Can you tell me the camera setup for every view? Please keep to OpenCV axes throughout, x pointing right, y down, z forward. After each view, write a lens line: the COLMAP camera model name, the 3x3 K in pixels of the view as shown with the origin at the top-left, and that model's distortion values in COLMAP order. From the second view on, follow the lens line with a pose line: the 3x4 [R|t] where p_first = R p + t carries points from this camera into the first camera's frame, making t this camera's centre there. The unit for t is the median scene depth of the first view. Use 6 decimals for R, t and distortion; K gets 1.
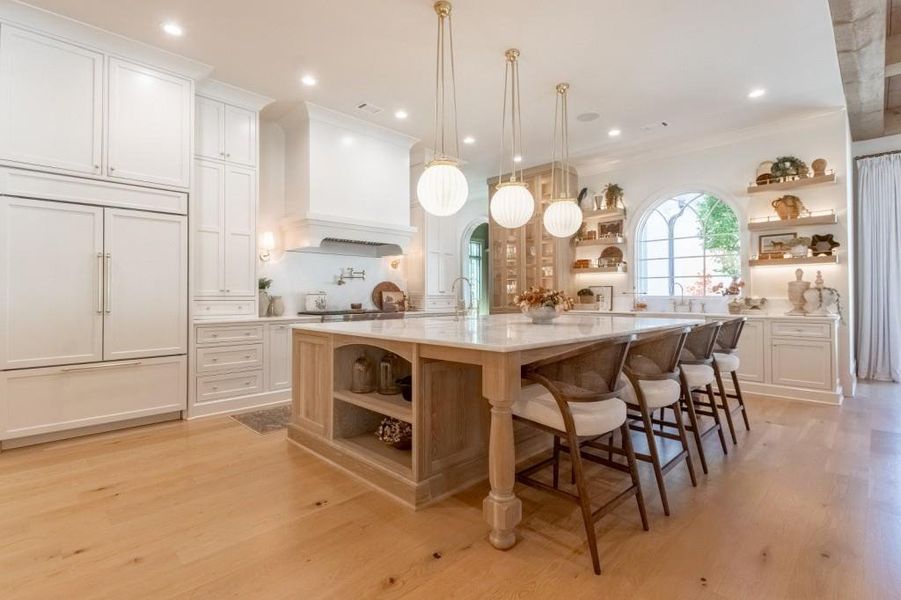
lens RADIAL K [[425.0, 0, 431.4], [0, 425.0, 293.0], [0, 0, 1]] dist [0.007059, 0.000006]
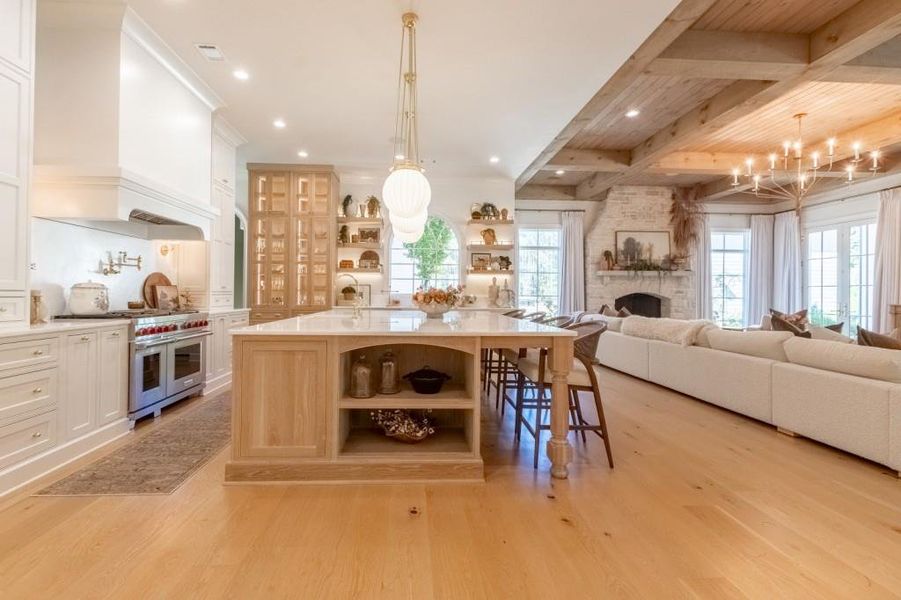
lens RADIAL K [[425.0, 0, 431.4], [0, 425.0, 293.0], [0, 0, 1]] dist [0.007059, 0.000006]
pose [[0.654828, 0.009058, 0.755723, -0.436057], [-0.015735, 0.999875, 0.001650, 0.001186], [-0.755614, -0.012972, 0.654889, 0.159290]]
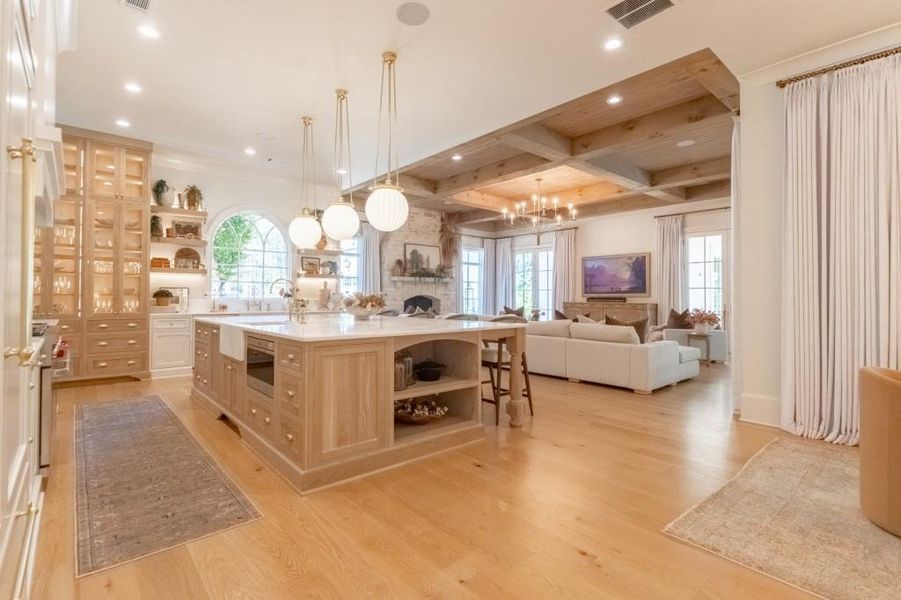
lens RADIAL K [[425.0, 0, 431.4], [0, 425.0, 293.0], [0, 0, 1]] dist [0.007059, 0.000006]
pose [[0.065370, 0.011840, 0.997791, -0.689700], [-0.009520, 0.999891, -0.011242, 0.002075], [-0.997816, -0.008764, 0.065475, 0.480519]]
